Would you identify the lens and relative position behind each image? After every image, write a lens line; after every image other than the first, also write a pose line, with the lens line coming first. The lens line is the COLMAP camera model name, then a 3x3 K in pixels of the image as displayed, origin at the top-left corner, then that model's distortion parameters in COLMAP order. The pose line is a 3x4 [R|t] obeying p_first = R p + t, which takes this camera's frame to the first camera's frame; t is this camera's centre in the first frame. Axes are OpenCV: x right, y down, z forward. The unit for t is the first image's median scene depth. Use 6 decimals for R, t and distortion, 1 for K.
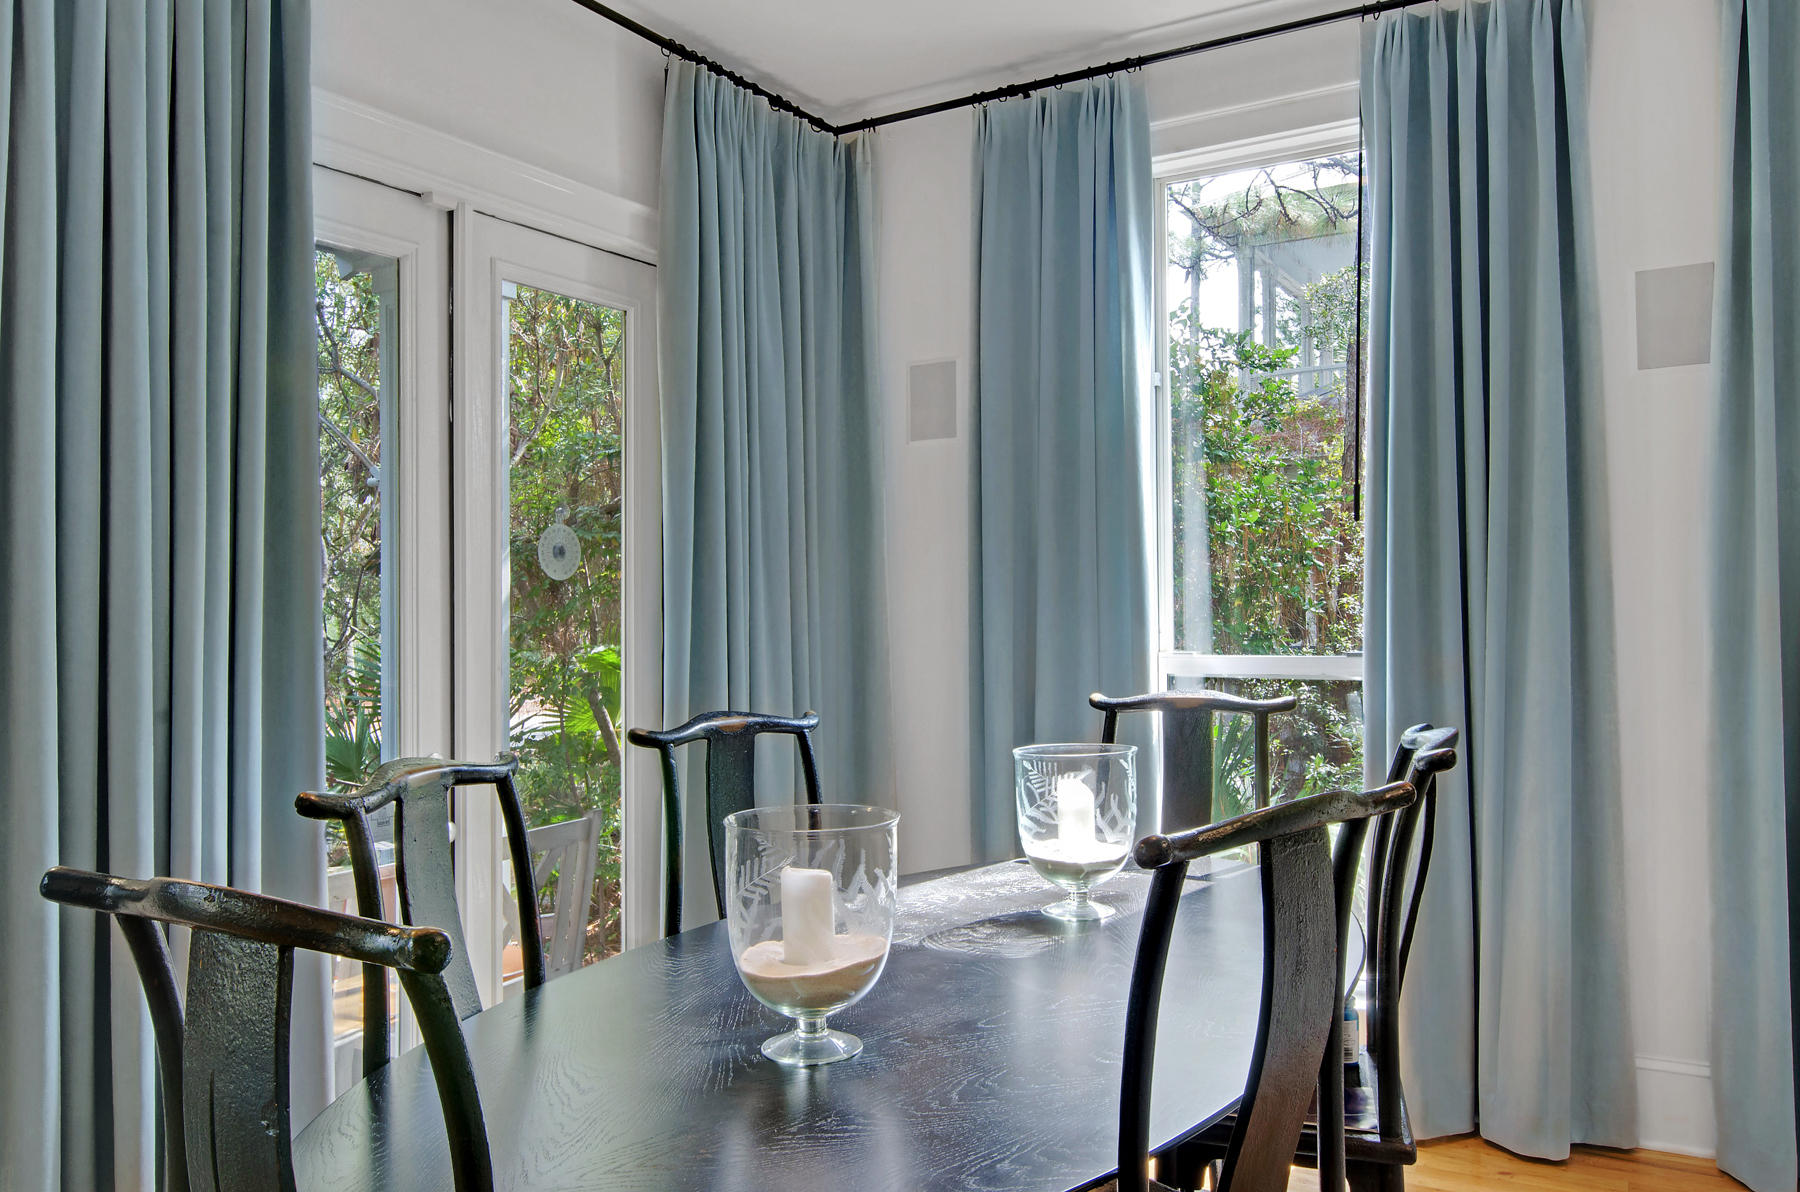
lens RADIAL K [[1349.2, 0, 897.5], [0, 1349.2, 567.3], [0, 0, 1]] dist [0.023796, -0.012377]
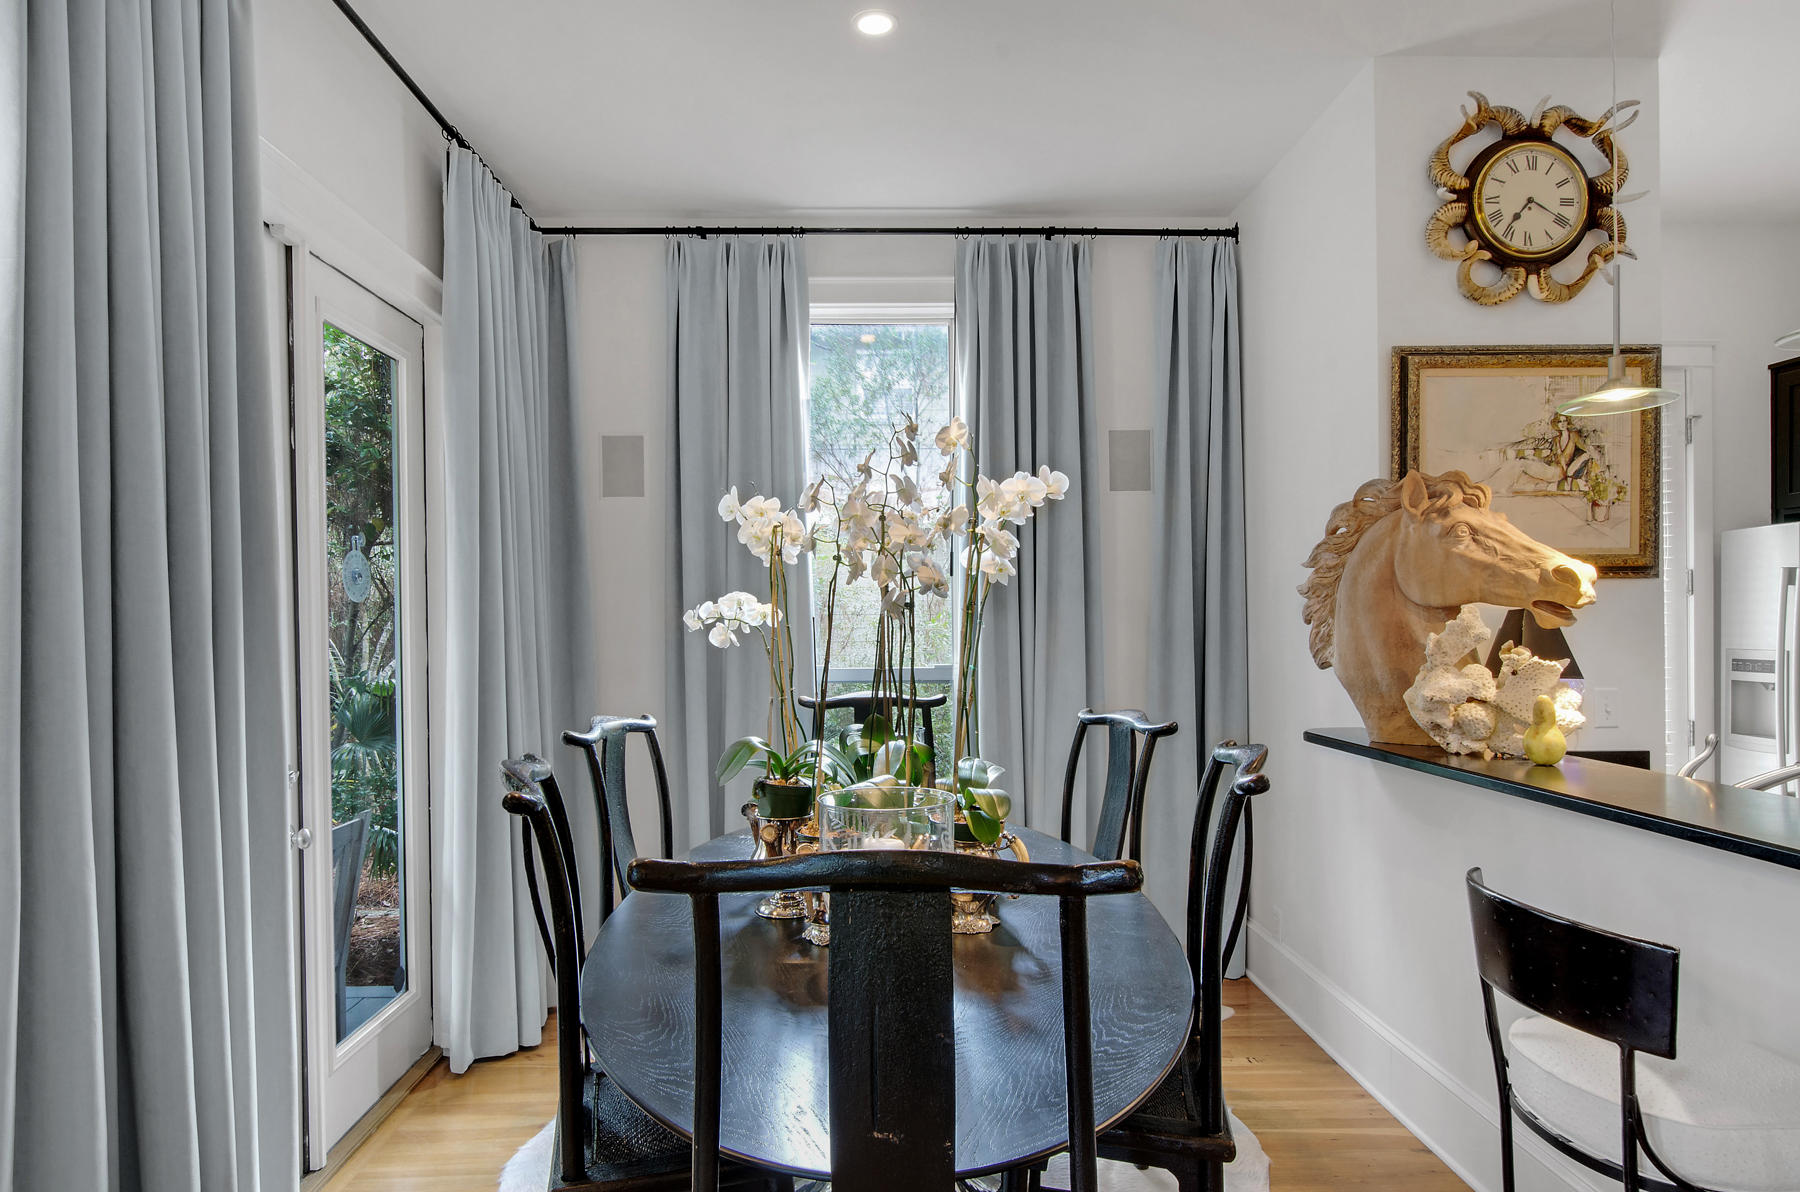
lens RADIAL K [[1017.9, 0, 869.4], [0, 1017.9, 627.9], [0, 0, 1]] dist [-0.001814, -0.005669]
pose [[0.859054, 0.010353, 0.511780, -0.309620], [-0.023354, 0.999547, 0.018982, 0.004092], [-0.511351, -0.028259, 0.858907, 0.087470]]
